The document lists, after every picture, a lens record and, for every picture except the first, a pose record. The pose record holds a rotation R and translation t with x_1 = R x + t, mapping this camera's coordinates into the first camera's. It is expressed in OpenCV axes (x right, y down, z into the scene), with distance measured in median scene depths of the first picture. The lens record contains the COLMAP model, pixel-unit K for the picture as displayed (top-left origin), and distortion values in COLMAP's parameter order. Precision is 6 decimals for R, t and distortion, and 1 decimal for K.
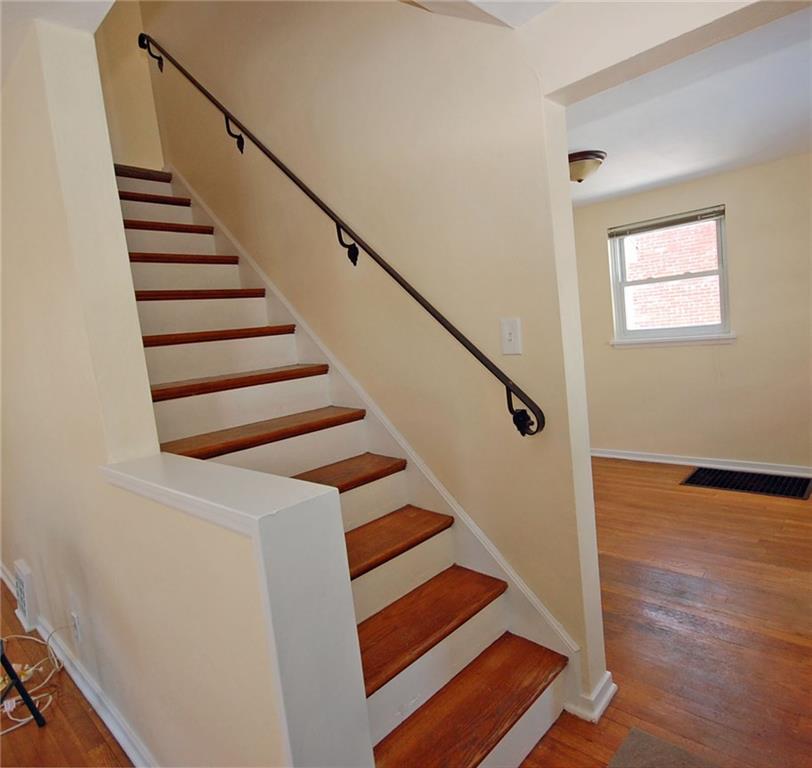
lens RADIAL K [[515.7, 0, 409.6], [0, 515.7, 383.0], [0, 0, 1]] dist [-0.008348, -0.001234]
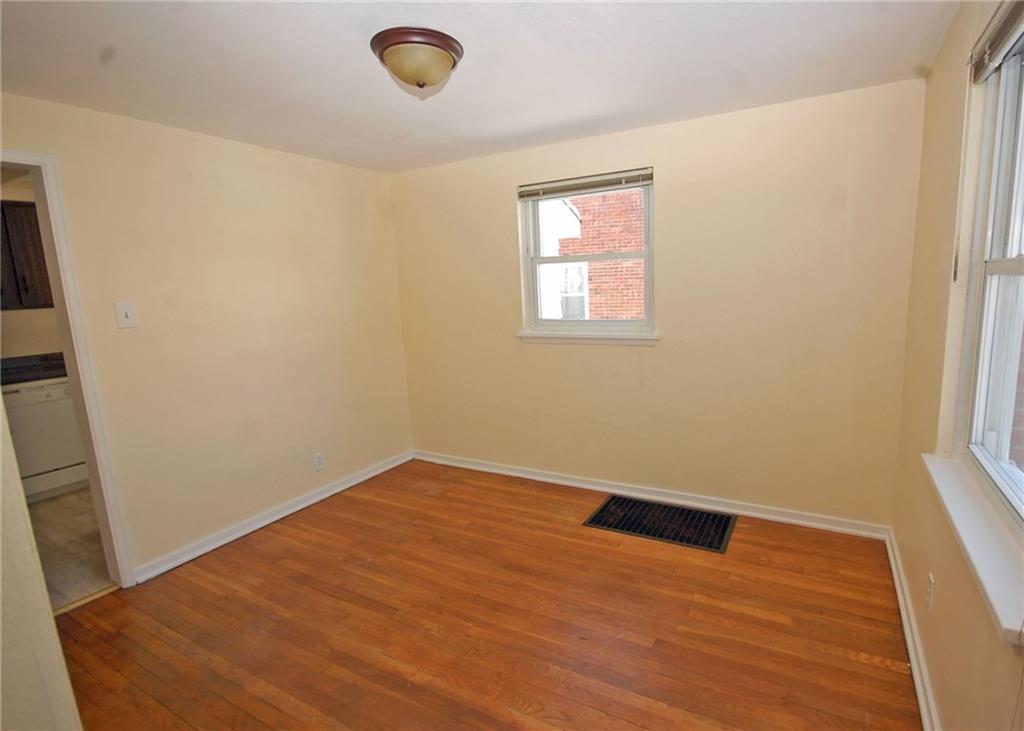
lens RADIAL K [[497.2, 0, 510.7], [0, 497.2, 360.5], [0, 0, 1]] dist [-0.019640, -0.000241]
pose [[0.976300, 0.037389, 0.213167, 0.241092], [-0.043510, 0.998762, 0.024096, -0.061144], [-0.212003, -0.032800, 0.976718, 0.289011]]
